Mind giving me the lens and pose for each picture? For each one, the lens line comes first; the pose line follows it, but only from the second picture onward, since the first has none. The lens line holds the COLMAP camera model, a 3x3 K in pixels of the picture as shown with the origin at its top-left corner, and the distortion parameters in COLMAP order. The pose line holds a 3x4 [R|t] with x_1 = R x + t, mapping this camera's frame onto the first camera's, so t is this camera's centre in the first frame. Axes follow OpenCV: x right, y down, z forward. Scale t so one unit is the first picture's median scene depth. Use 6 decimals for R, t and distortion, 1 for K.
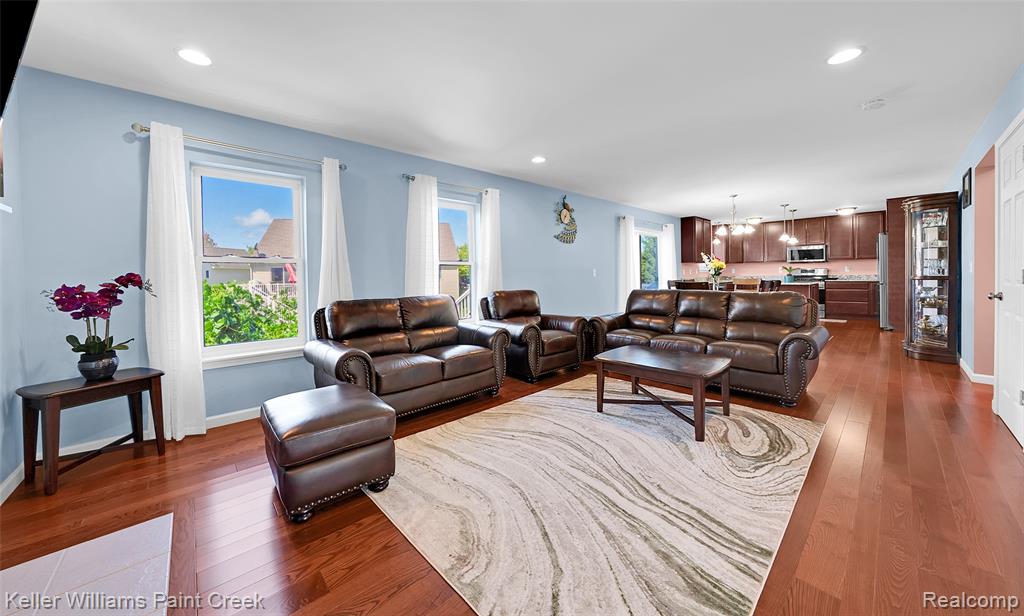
lens RADIAL K [[364.4, 0, 508.8], [0, 364.4, 283.6], [0, 0, 1]] dist [-0.015212, 0.000033]
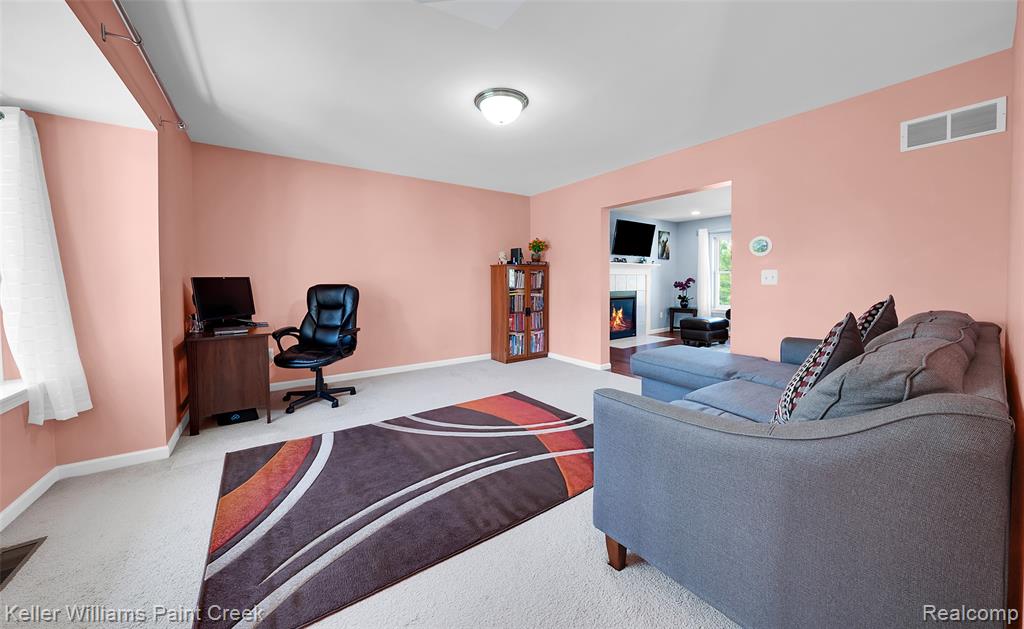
lens RADIAL K [[360.9, 0, 518.1], [0, 360.9, 287.8], [0, 0, 1]] dist [-0.000547, -0.000008]
pose [[-0.091443, 0.035536, -0.995176, 1.490700], [-0.011353, 0.999261, 0.036725, -0.026021], [0.995746, 0.014656, -0.090972, -0.184777]]
